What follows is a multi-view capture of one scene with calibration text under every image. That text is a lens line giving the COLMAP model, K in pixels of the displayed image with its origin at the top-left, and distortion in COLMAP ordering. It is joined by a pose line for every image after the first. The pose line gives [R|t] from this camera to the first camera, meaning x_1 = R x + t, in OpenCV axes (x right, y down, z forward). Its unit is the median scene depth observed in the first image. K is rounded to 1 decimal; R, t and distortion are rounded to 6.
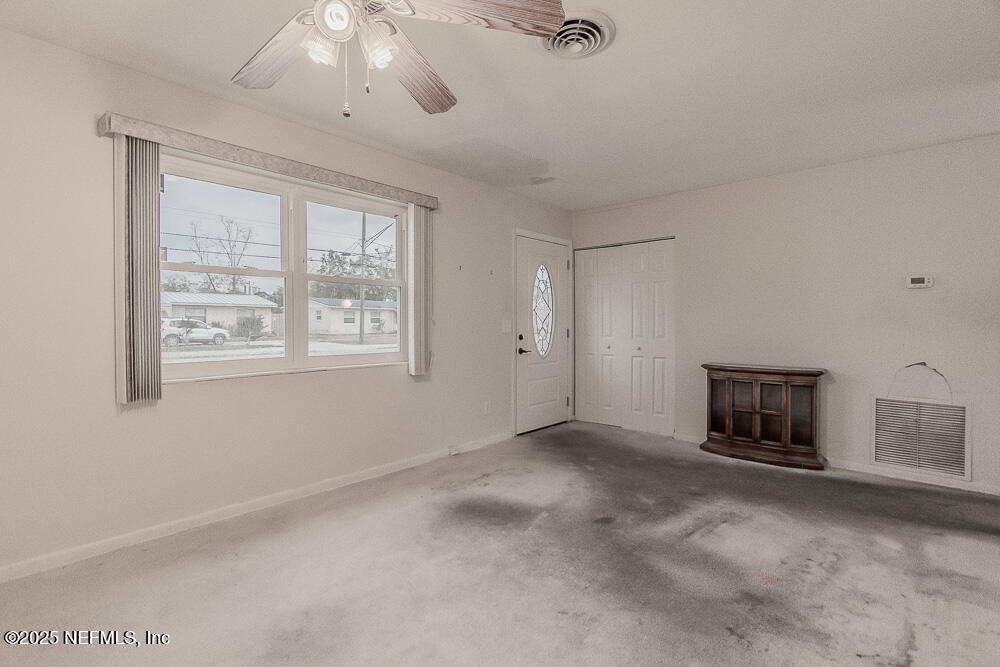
lens RADIAL K [[469.3, 0, 507.9], [0, 469.3, 326.9], [0, 0, 1]] dist [0.005122, -0.001719]
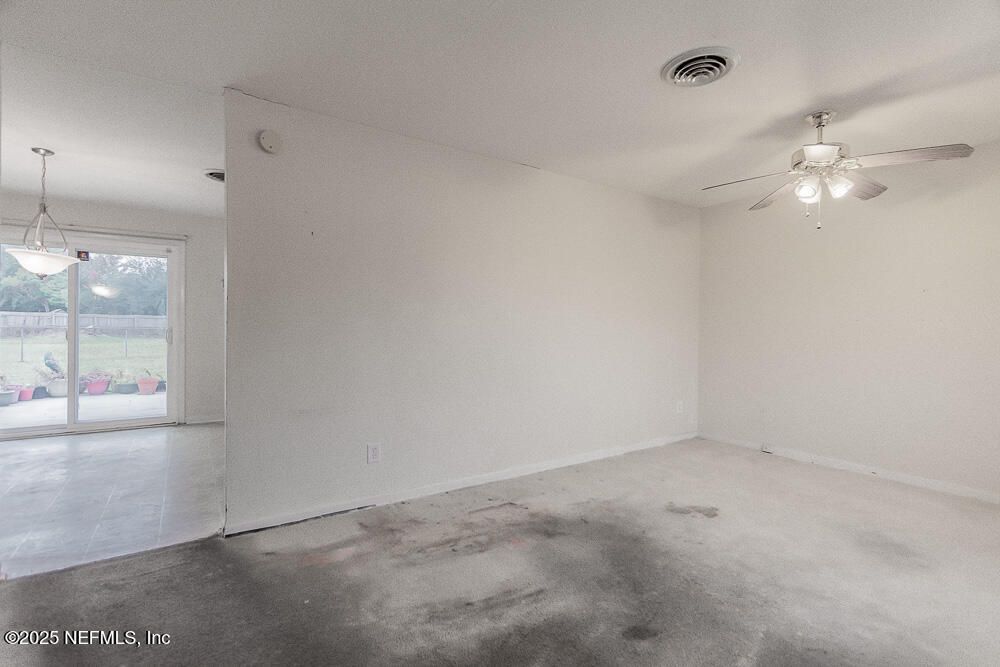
lens RADIAL K [[469.3, 0, 498.0], [0, 469.3, 330.6], [0, 0, 1]] dist [0.005122, -0.001719]
pose [[-0.966612, -0.012607, 0.255933, 0.190166], [-0.007487, 0.999752, 0.020967, -0.017014], [-0.256134, 0.018351, -0.966467, 1.351864]]
